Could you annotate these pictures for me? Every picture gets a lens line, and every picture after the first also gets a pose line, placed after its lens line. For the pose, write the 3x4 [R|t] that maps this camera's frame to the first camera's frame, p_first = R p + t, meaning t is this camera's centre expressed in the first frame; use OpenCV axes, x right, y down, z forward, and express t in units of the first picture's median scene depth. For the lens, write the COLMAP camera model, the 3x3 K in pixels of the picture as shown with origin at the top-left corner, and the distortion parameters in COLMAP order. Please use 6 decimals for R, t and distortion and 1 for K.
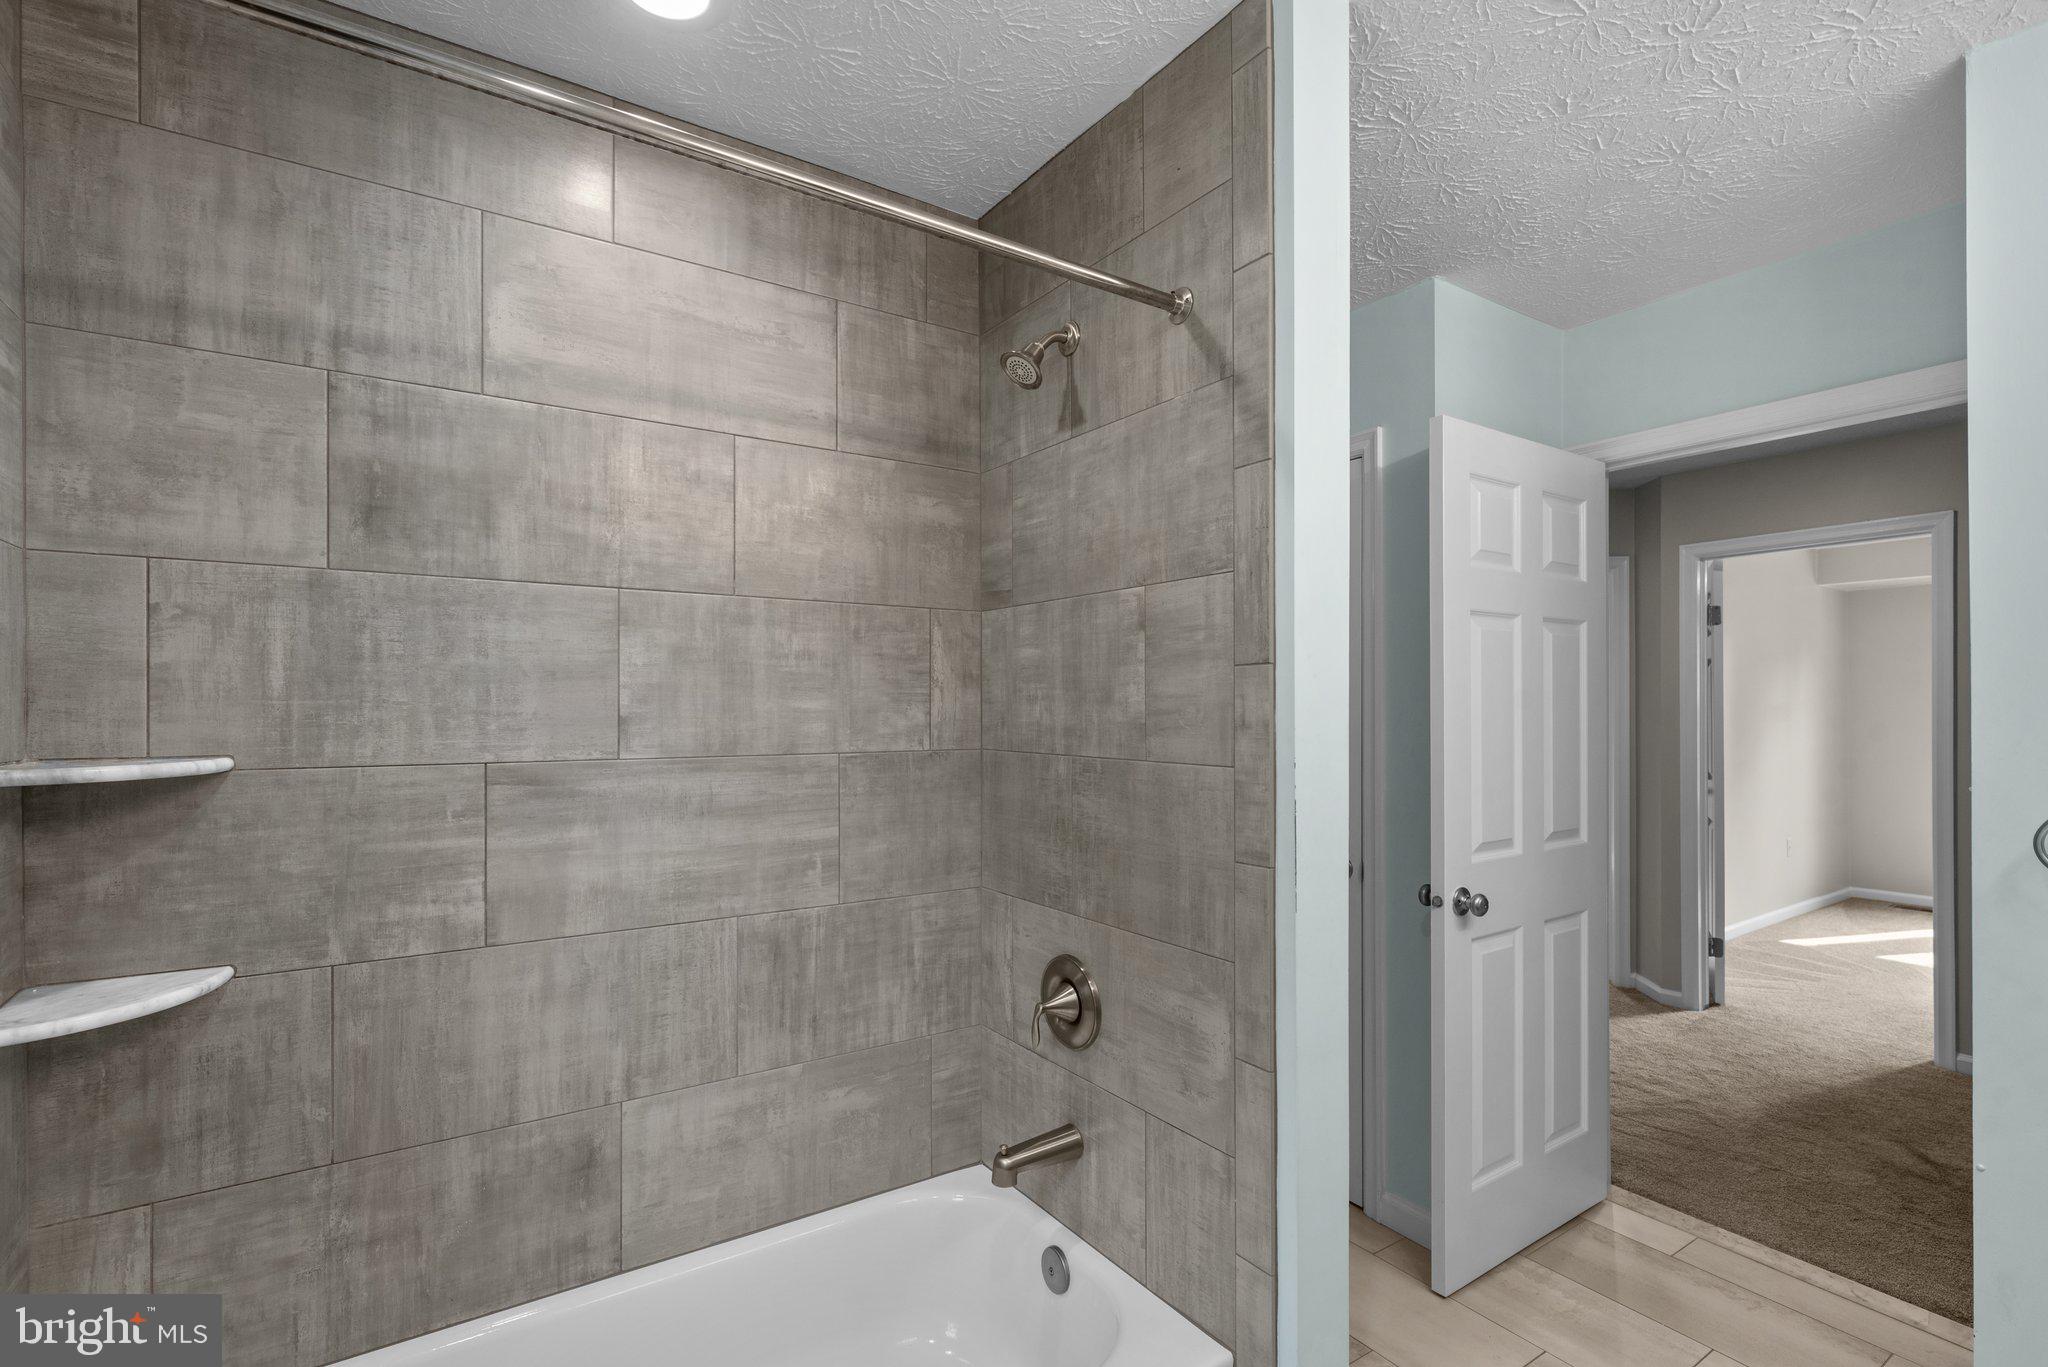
lens RADIAL K [[911.5, 0, 1068.7], [0, 911.5, 704.9], [0, 0, 1]] dist [0.002897, -0.000816]
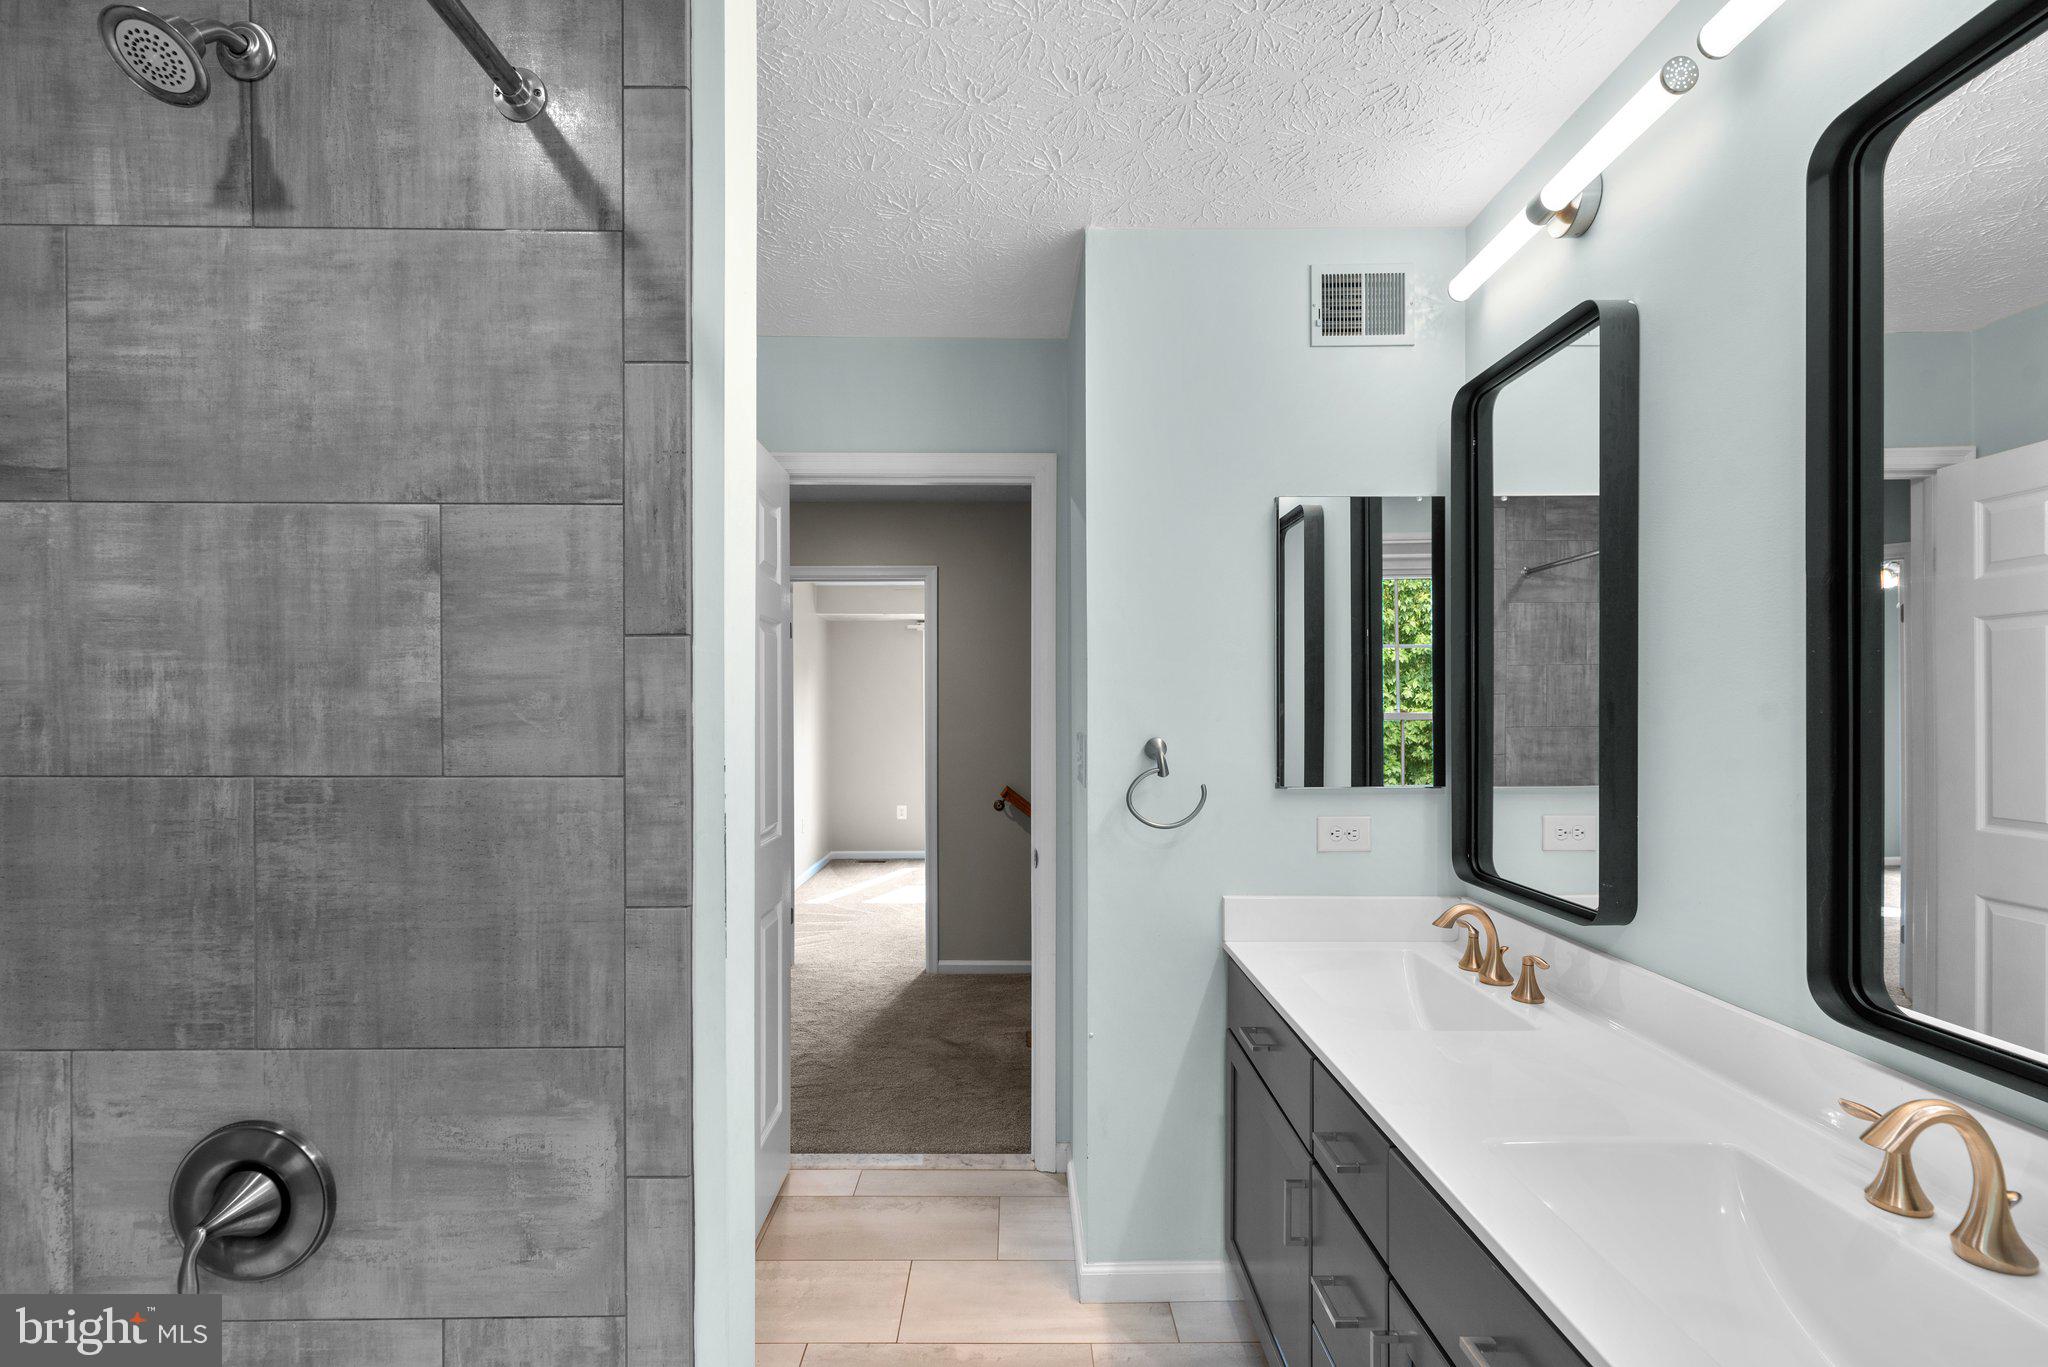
lens RADIAL K [[911.5, 0, 1009.9], [0, 911.5, 716.4], [0, 0, 1]] dist [0.002897, -0.000816]
pose [[0.589192, -0.003410, 0.807986, -0.187914], [-0.002018, 0.999982, 0.005691, 0.013635], [-0.807991, -0.004983, 0.589174, 0.277828]]
